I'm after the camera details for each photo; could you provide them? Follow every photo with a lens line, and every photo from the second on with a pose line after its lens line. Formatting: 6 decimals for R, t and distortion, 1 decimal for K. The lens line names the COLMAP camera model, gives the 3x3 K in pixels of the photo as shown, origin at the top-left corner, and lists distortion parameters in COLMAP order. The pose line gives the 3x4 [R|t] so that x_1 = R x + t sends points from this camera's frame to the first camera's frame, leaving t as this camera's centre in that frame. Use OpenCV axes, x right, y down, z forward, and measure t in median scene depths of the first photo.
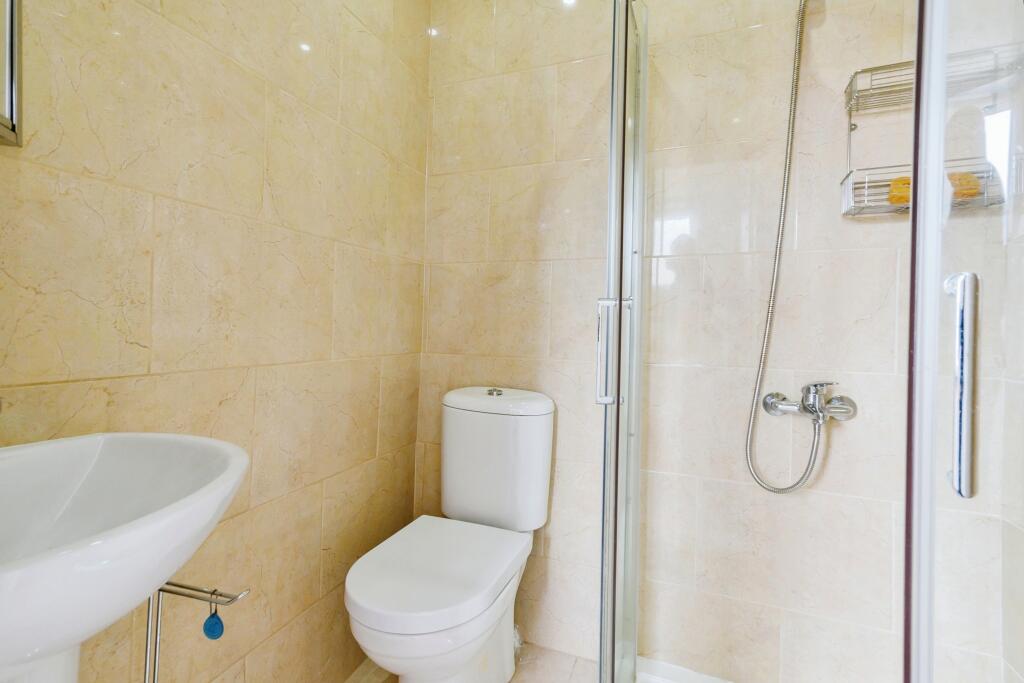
lens RADIAL K [[460.5, 0, 512.0], [0, 460.5, 341.5], [0, 0, 1]] dist [0.012903, 0.000386]
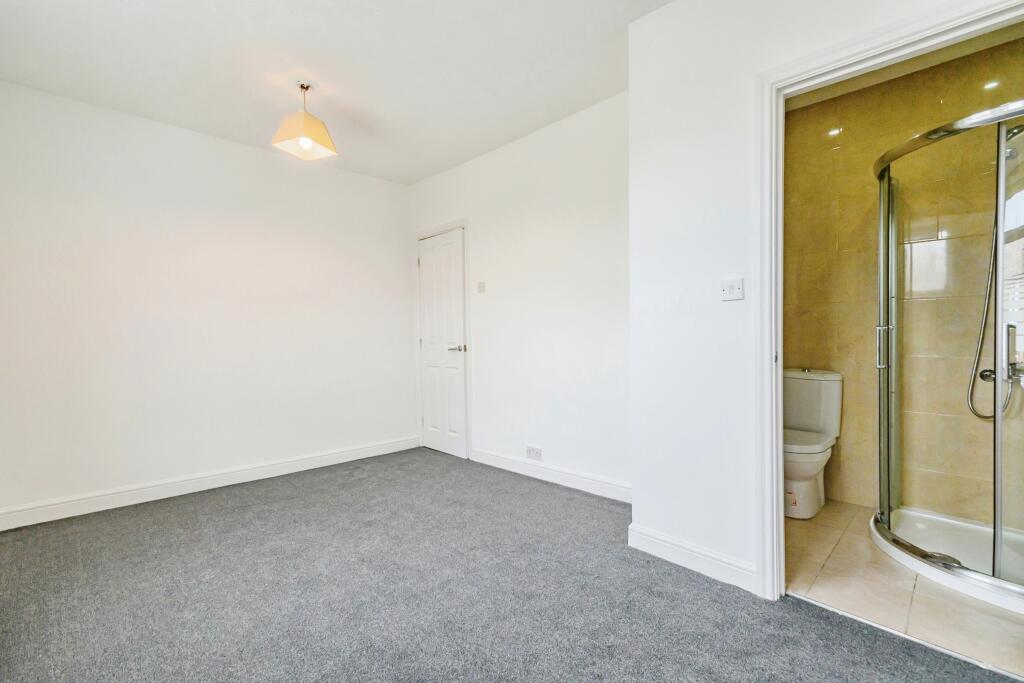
lens RADIAL K [[460.5, 0, 512.0], [0, 460.5, 341.5], [0, 0, 1]] dist [0.012903, 0.000386]
pose [[0.916849, -0.020706, -0.398696, -0.418607], [0.018604, 0.999785, -0.009140, -0.021790], [0.398800, 0.000962, 0.917037, -1.406410]]
